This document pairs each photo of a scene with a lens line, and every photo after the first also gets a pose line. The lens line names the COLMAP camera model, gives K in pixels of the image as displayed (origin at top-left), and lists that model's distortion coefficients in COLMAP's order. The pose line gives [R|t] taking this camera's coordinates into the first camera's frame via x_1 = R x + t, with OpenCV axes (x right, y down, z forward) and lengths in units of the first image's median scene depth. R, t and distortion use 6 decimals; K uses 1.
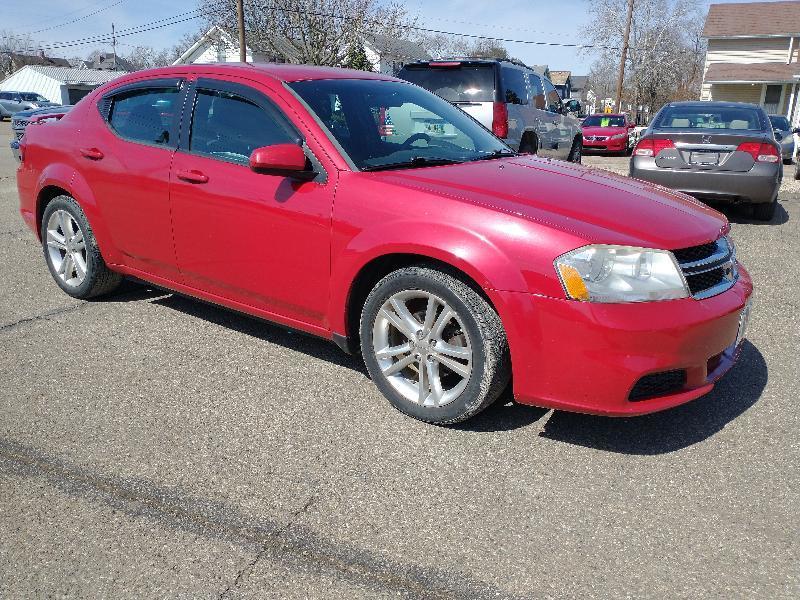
lens RADIAL K [[635.3, 0, 400.0], [0, 635.3, 300.0], [0, 0, 1]] dist [0.038098, -0.079267]
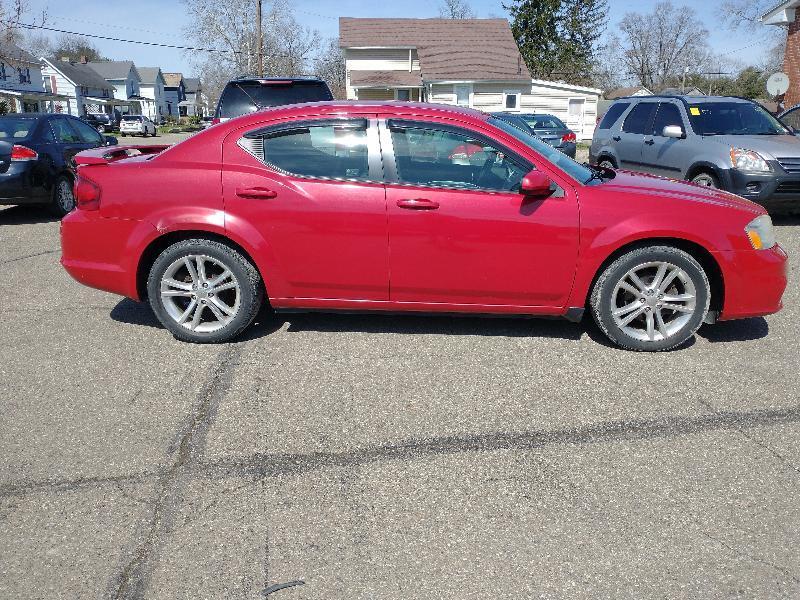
lens RADIAL K [[635.3, 0, 400.0], [0, 635.3, 300.0], [0, 0, 1]] dist [0.038098, -0.079267]
pose [[0.812477, -0.188325, 0.551739, -0.165594], [0.187564, 0.980510, 0.058475, -0.016311], [-0.551998, 0.055977, 0.831965, 0.013513]]
